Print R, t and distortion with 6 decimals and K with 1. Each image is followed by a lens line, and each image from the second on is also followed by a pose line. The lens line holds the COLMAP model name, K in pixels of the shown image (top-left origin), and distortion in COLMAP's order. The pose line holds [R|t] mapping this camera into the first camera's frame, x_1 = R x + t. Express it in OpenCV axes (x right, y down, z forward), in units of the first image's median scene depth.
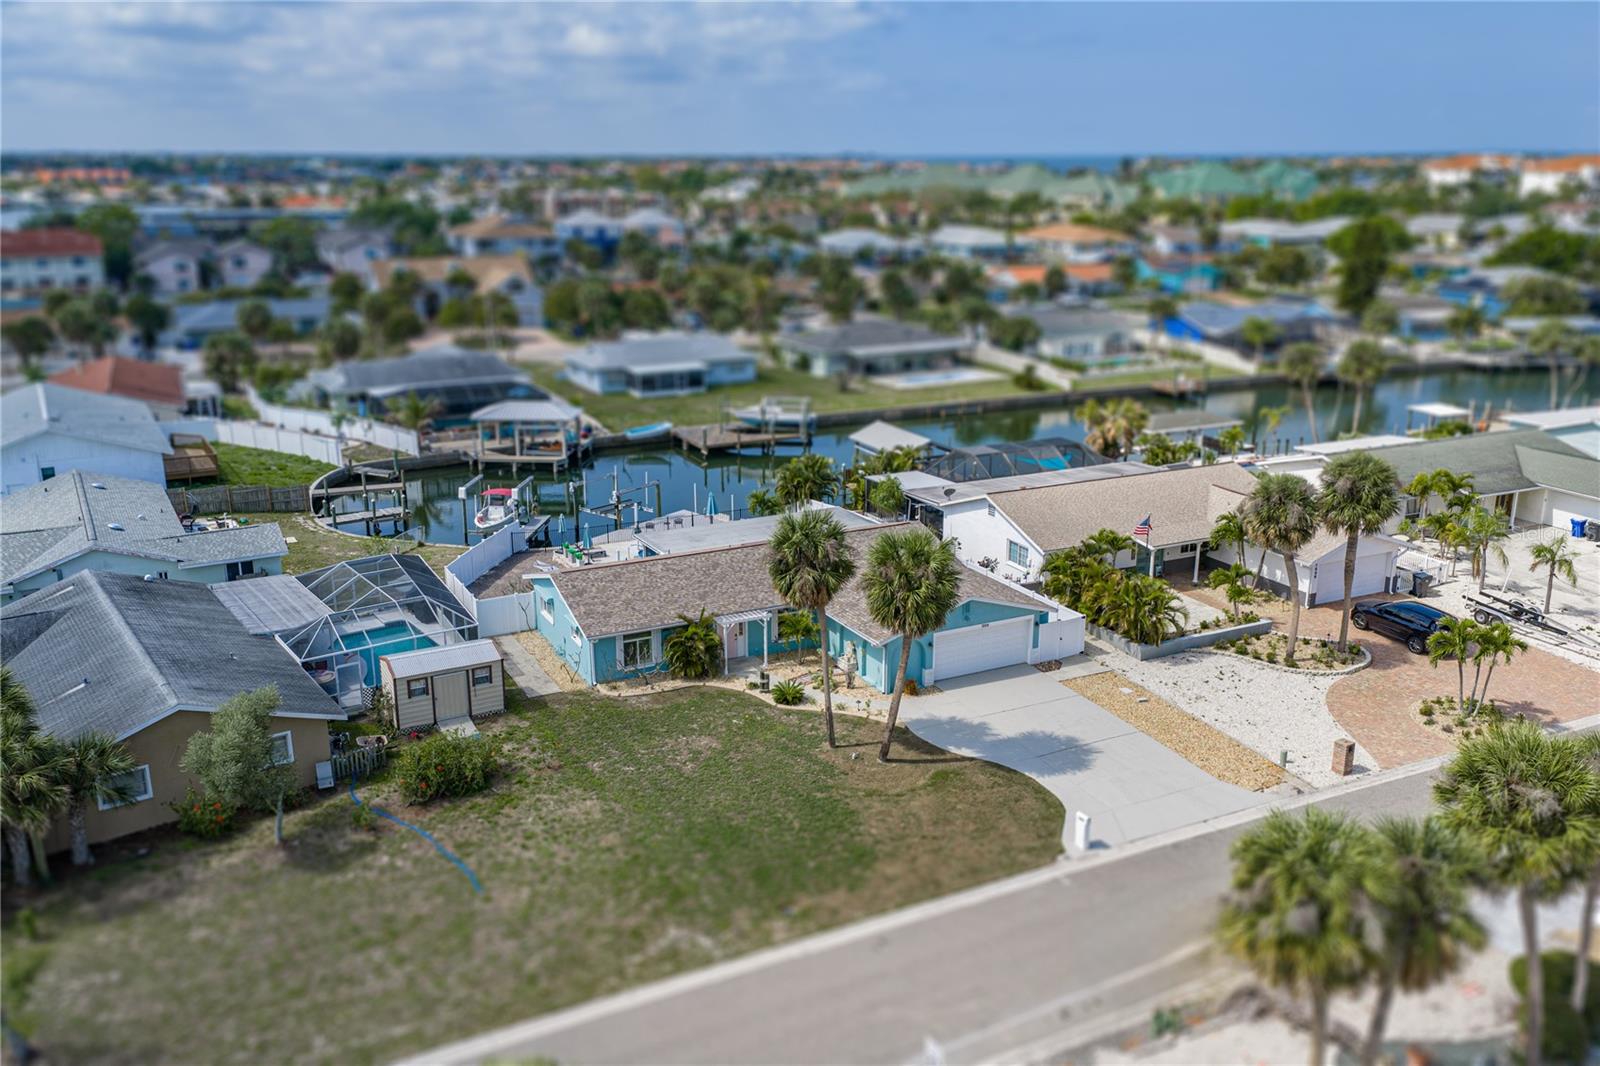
lens RADIAL K [[1335.9, 0, 797.6], [0, 1335.9, 540.4], [0, 0, 1]] dist [0.027790, 0.008367]
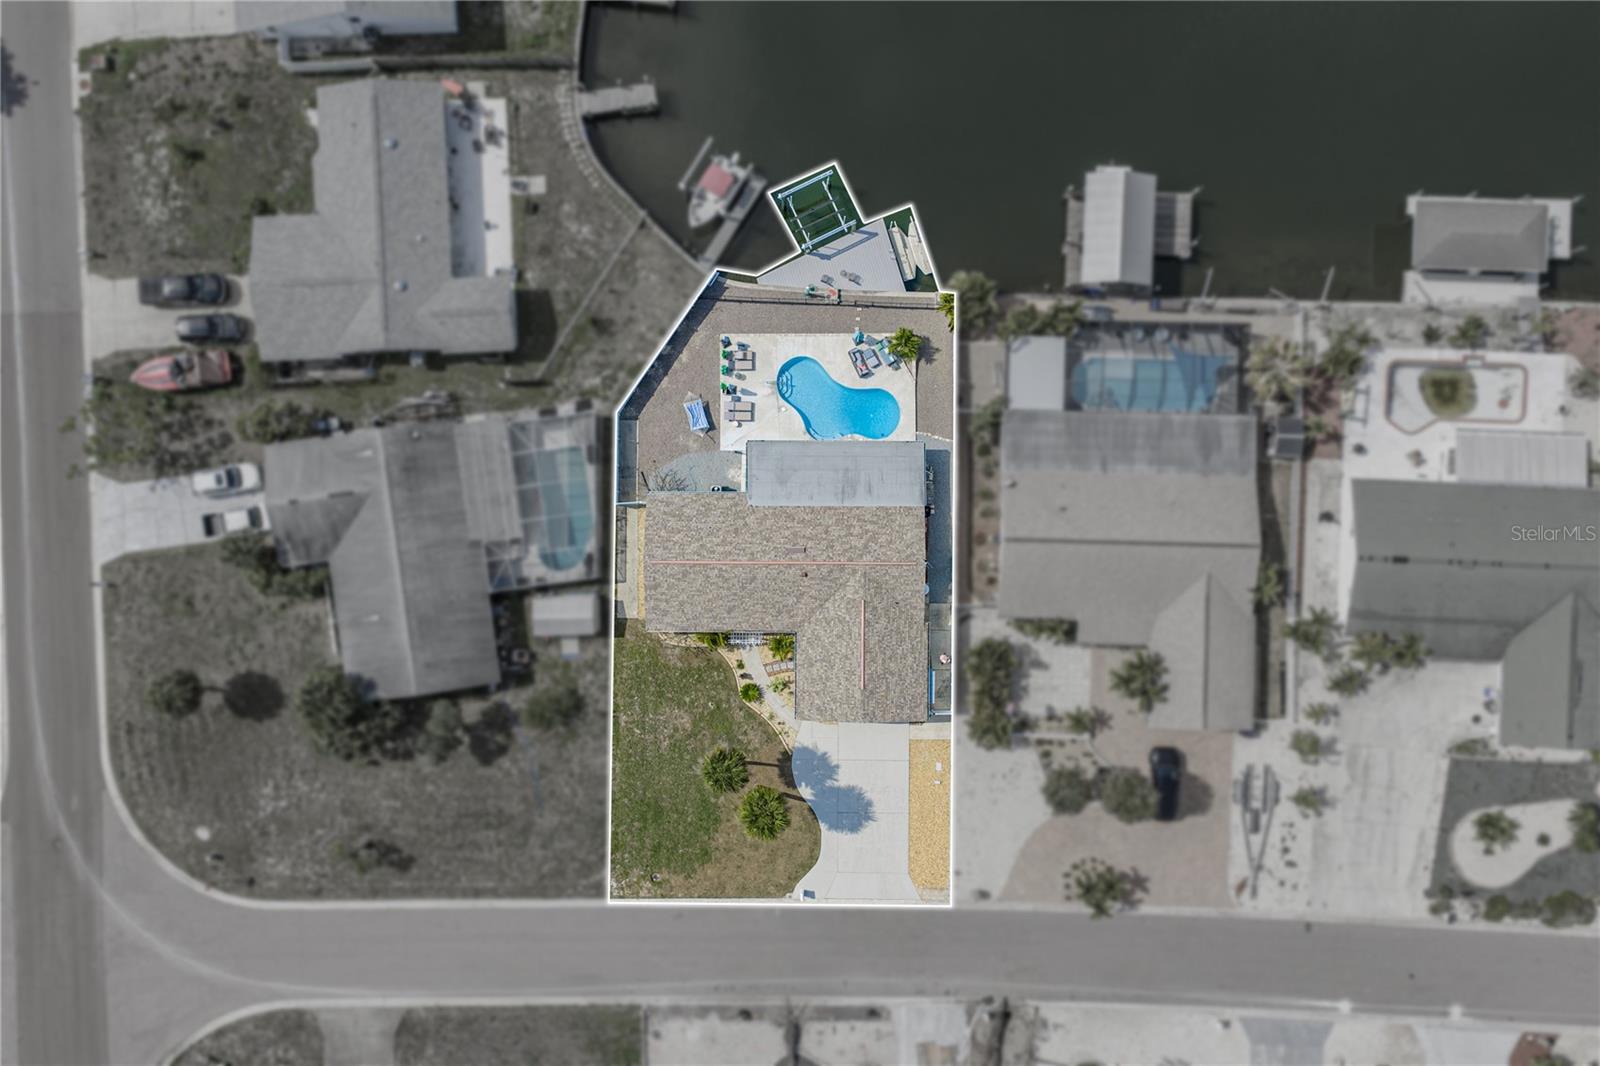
lens RADIAL K [[1333.9, 0, 793.4], [0, 1333.9, 546.9], [0, 0, 1]] dist [0.032751, -0.002461]
pose [[0.887915, 0.459904, -0.009786, -0.032311], [-0.114461, 0.241490, 0.963629, -1.939250], [0.445540, -0.854501, 0.267063, 0.889833]]
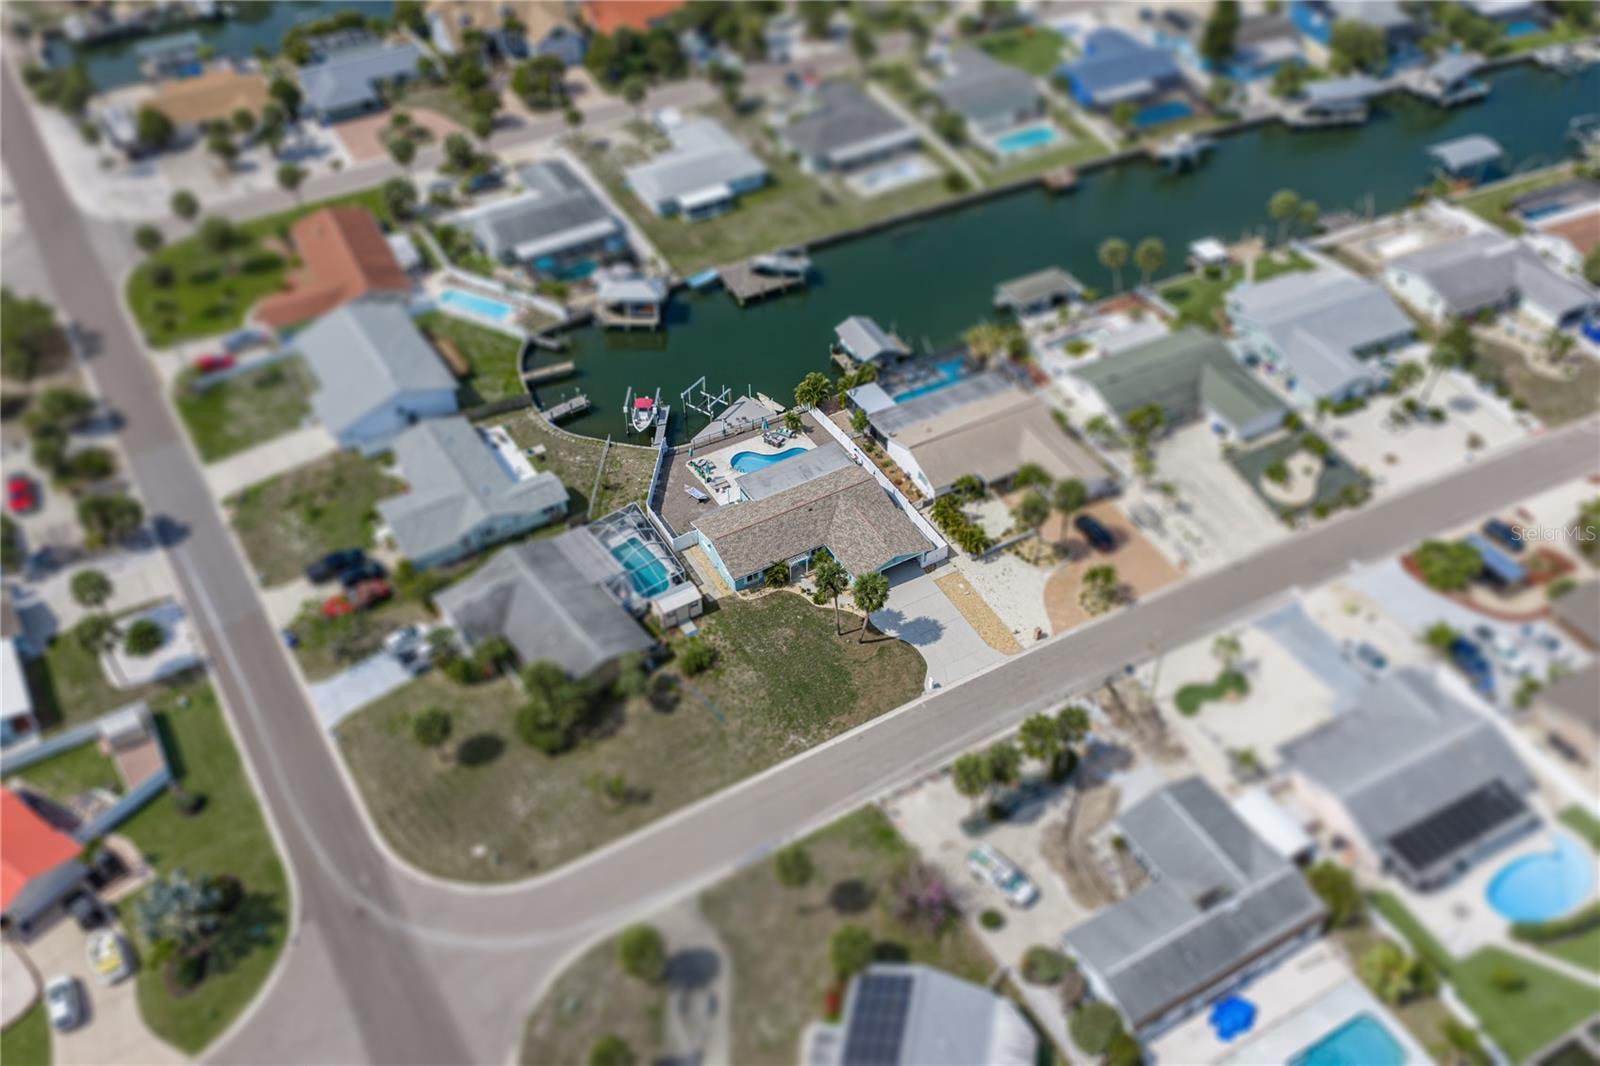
lens RADIAL K [[1333.9, 0, 793.4], [0, 1333.9, 546.9], [0, 0, 1]] dist [0.032751, -0.002461]
pose [[0.999229, -0.032708, 0.021732, -0.124519], [0.018466, 0.879771, 0.475039, -1.345848], [-0.034657, -0.474271, 0.879696, -1.288158]]
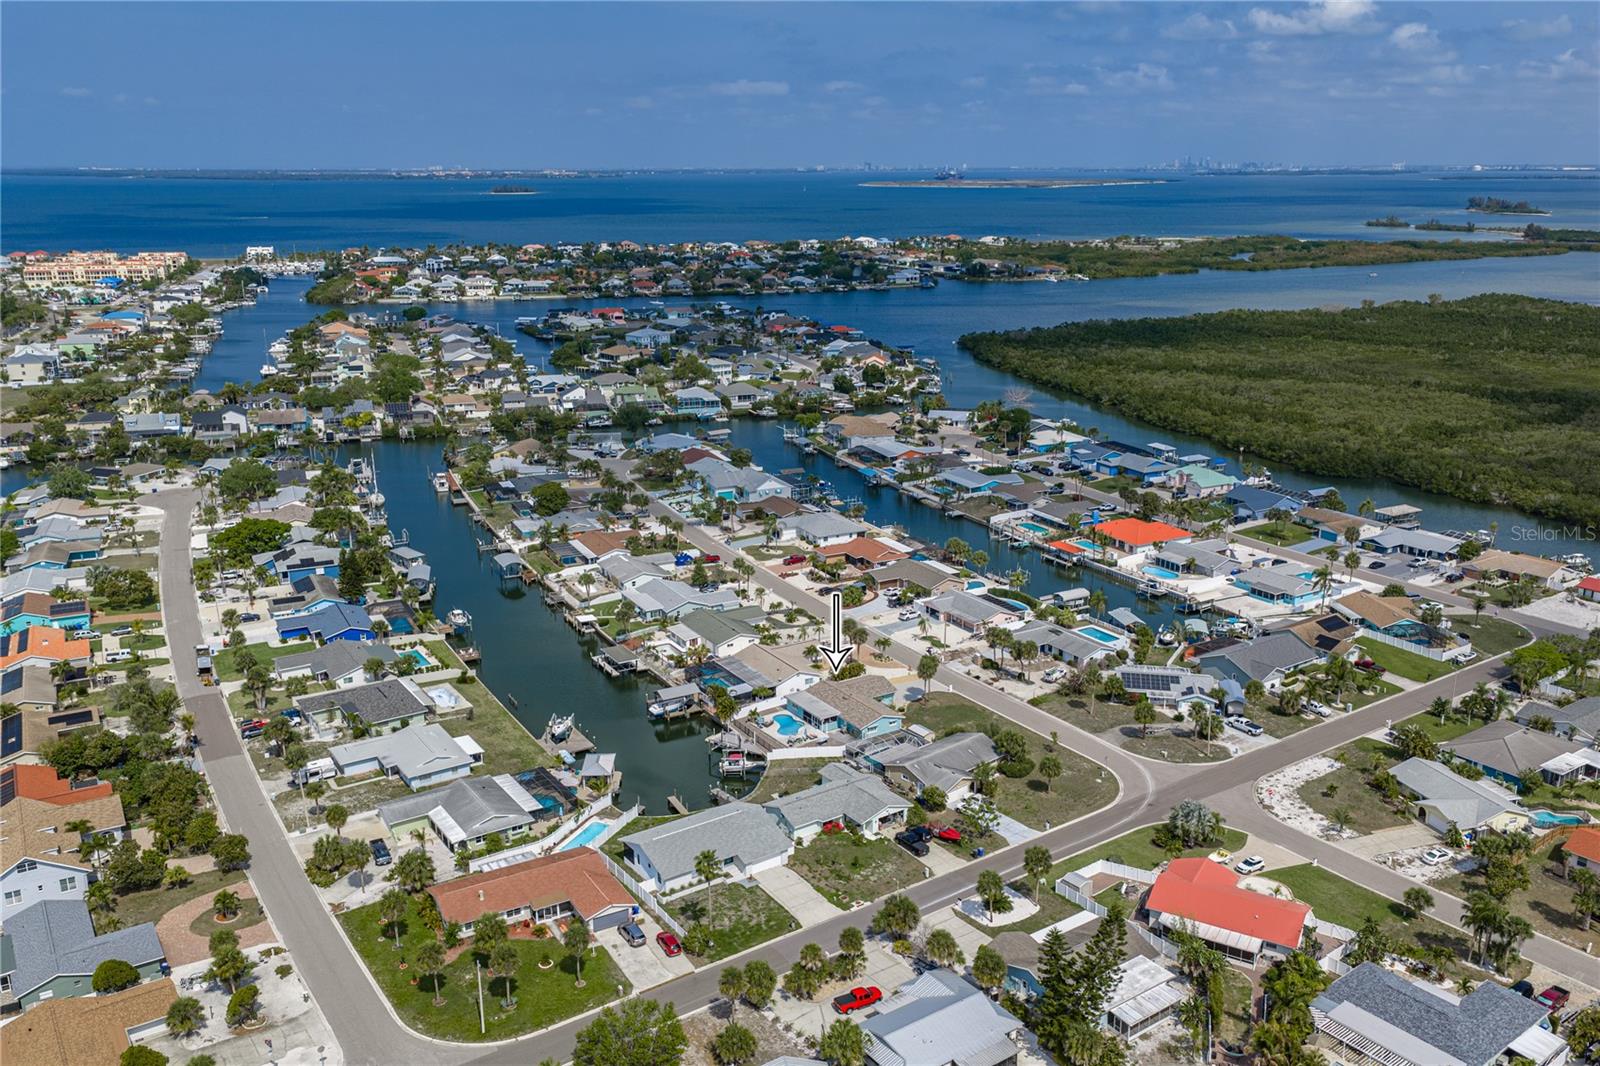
lens RADIAL K [[1284.8, 0, 831.4], [0, 1284.8, 618.3], [0, 0, 1]] dist [0.020590, 0.005259]
pose [[-0.116401, -0.332064, 0.936047, -4.707471], [0.267577, 0.897123, 0.351529, -2.088342], [-0.956480, 0.291383, -0.015573, 1.471624]]
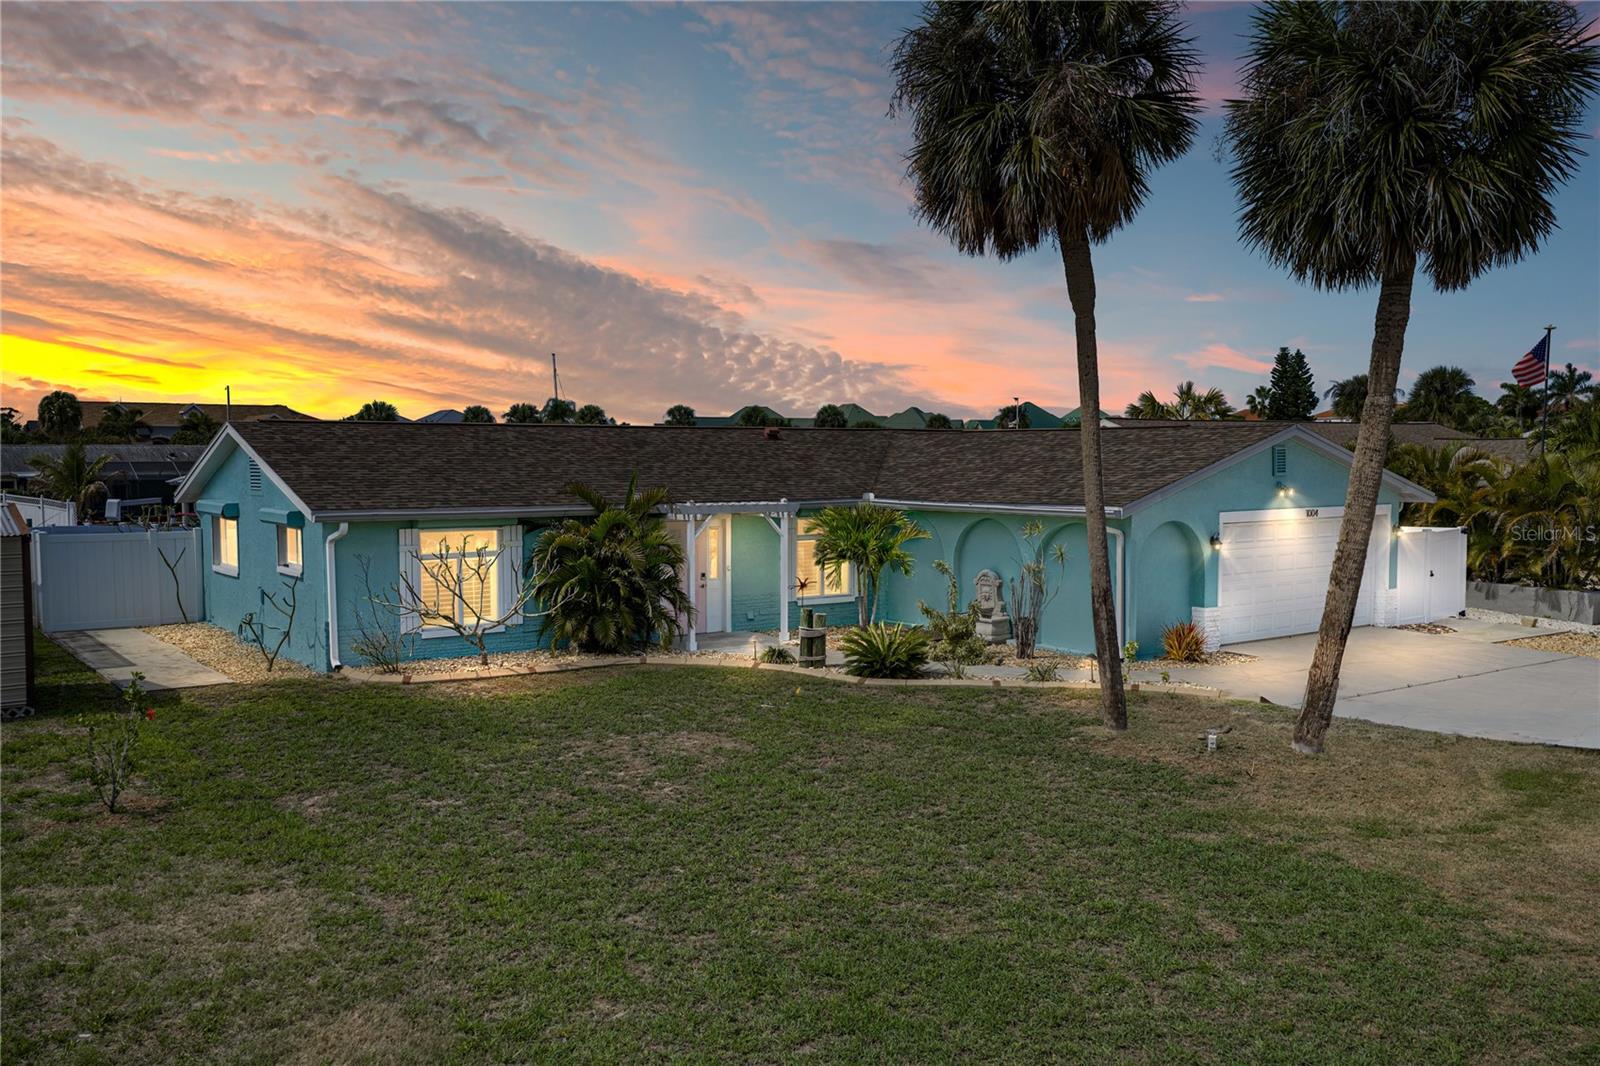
lens RADIAL K [[1333.9, 0, 793.4], [0, 1333.9, 546.9], [0, 0, 1]] dist [0.032751, -0.002461]
pose [[0.988790, -0.014751, 0.148584, -0.104638], [0.045587, 0.977420, -0.206331, 0.195142], [-0.142186, 0.210792, 0.967135, 0.787870]]
